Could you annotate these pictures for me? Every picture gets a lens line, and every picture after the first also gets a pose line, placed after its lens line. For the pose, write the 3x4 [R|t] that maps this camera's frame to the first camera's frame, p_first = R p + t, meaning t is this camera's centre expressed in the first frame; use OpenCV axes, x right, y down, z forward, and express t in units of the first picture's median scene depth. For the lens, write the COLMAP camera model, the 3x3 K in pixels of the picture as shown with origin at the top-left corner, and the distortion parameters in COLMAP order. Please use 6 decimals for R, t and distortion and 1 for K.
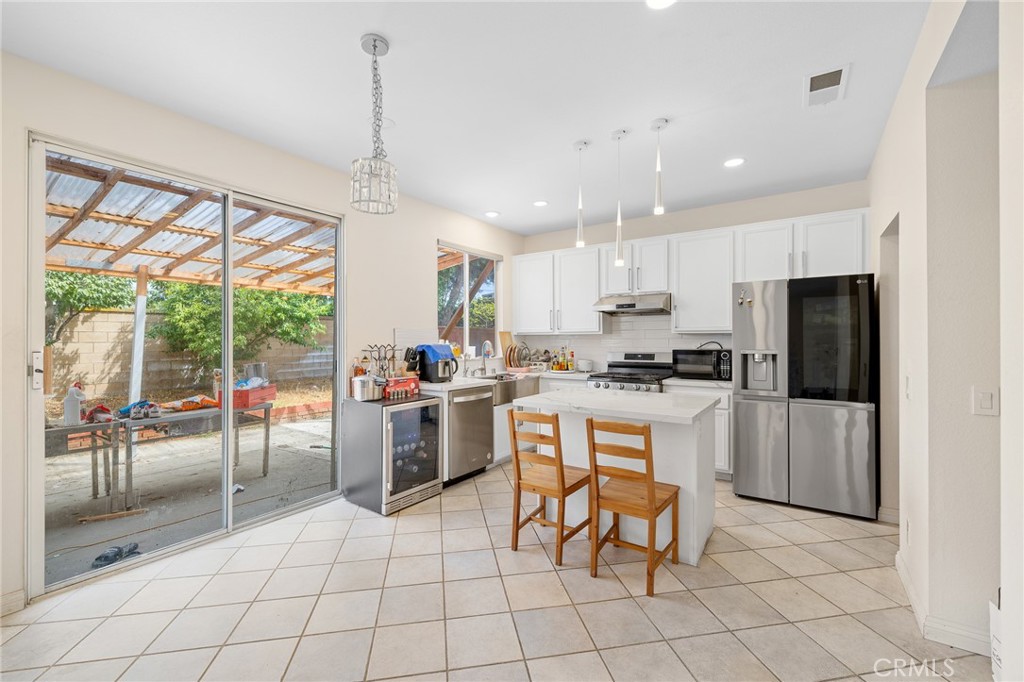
lens RADIAL K [[428.6, 0, 510.6], [0, 428.6, 337.4], [0, 0, 1]] dist [0.000042, -0.000023]
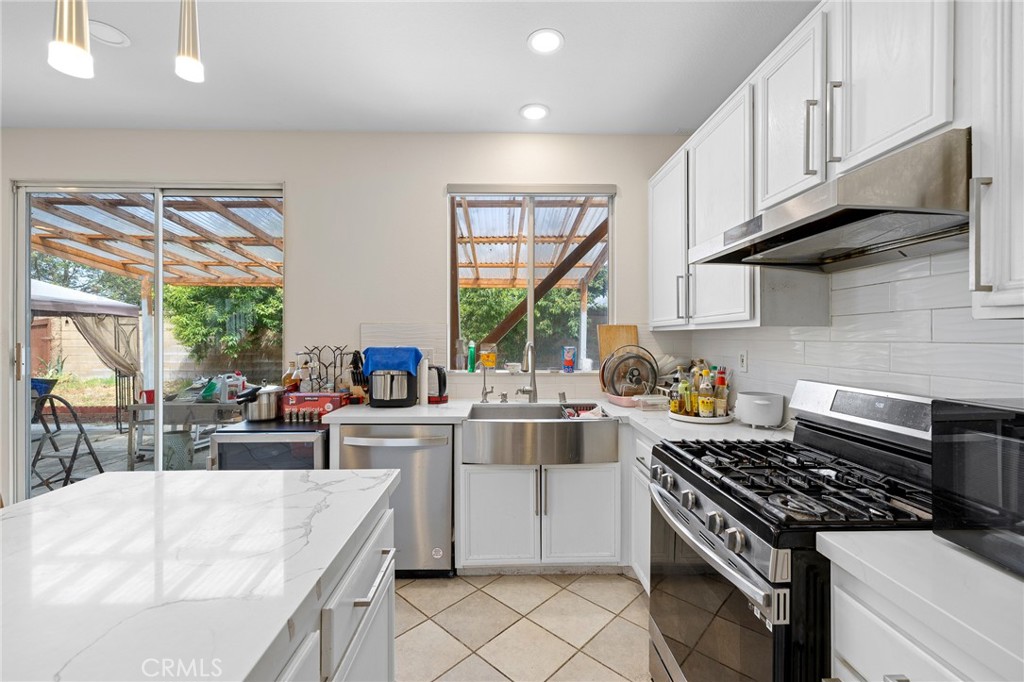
lens RADIAL K [[428.6, 0, 510.6], [0, 428.6, 337.4], [0, 0, 1]] dist [0.000042, -0.000023]
pose [[0.591292, 0.005391, -0.806439, 0.493165], [0.001025, 0.999972, 0.007436, -0.003757], [0.806457, -0.005223, 0.591270, 0.834238]]
